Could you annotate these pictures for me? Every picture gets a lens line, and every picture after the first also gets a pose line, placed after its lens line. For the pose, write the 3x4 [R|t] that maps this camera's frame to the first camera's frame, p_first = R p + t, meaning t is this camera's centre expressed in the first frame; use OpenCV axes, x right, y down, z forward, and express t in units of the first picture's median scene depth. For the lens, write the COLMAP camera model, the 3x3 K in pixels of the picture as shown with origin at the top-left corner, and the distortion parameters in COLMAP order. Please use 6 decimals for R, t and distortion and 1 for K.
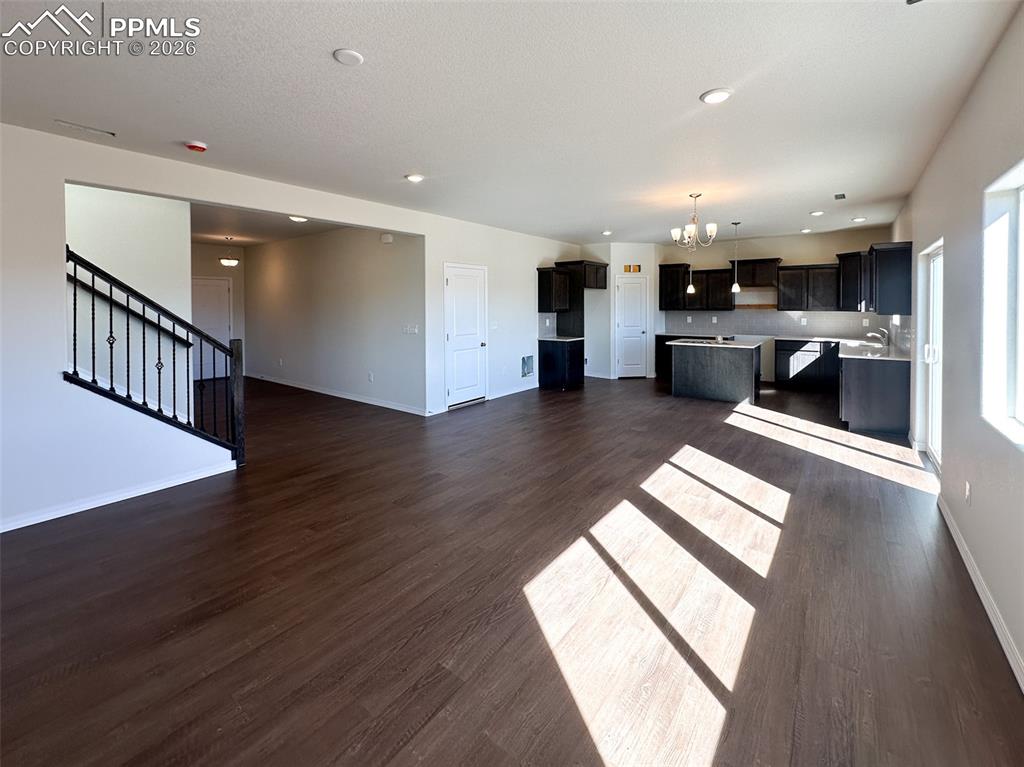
lens RADIAL K [[435.1, 0, 530.4], [0, 435.1, 310.7], [0, 0, 1]] dist [0.000448, 0.000384]
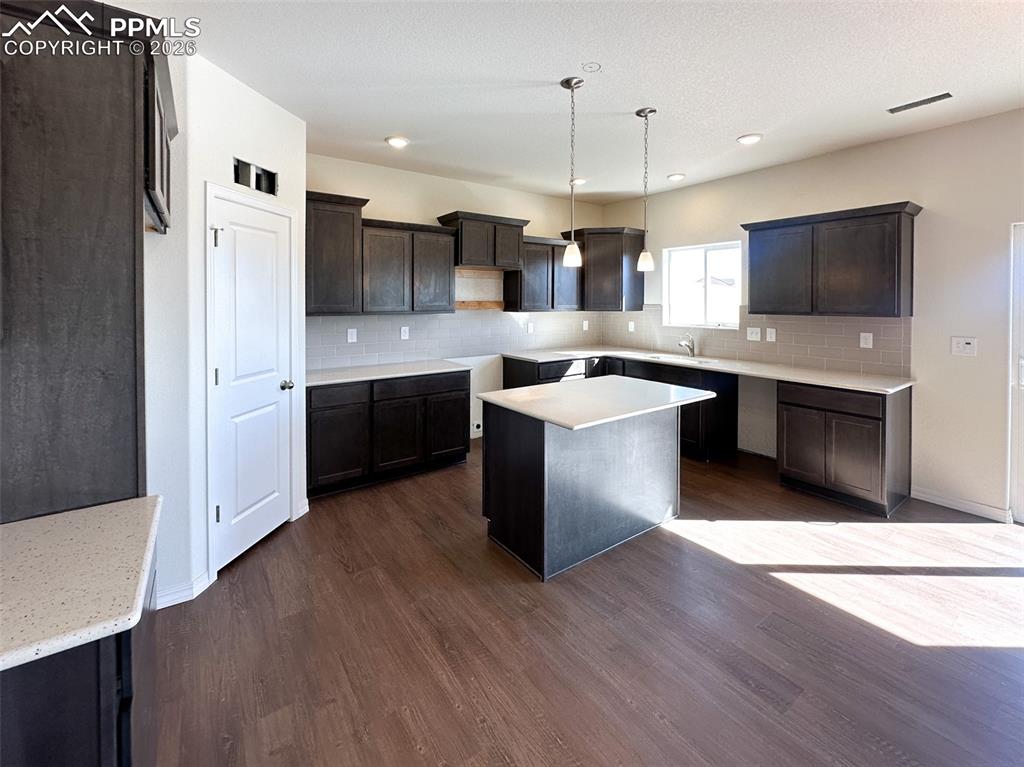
lens RADIAL K [[435.1, 0, 512.6], [0, 435.1, 309.8], [0, 0, 1]] dist [0.000448, 0.000384]
pose [[0.330579, -0.013709, 0.943679, 0.015858], [0.012292, 0.999872, 0.010220, -0.008773], [-0.943698, 0.008222, 0.330705, 0.825631]]
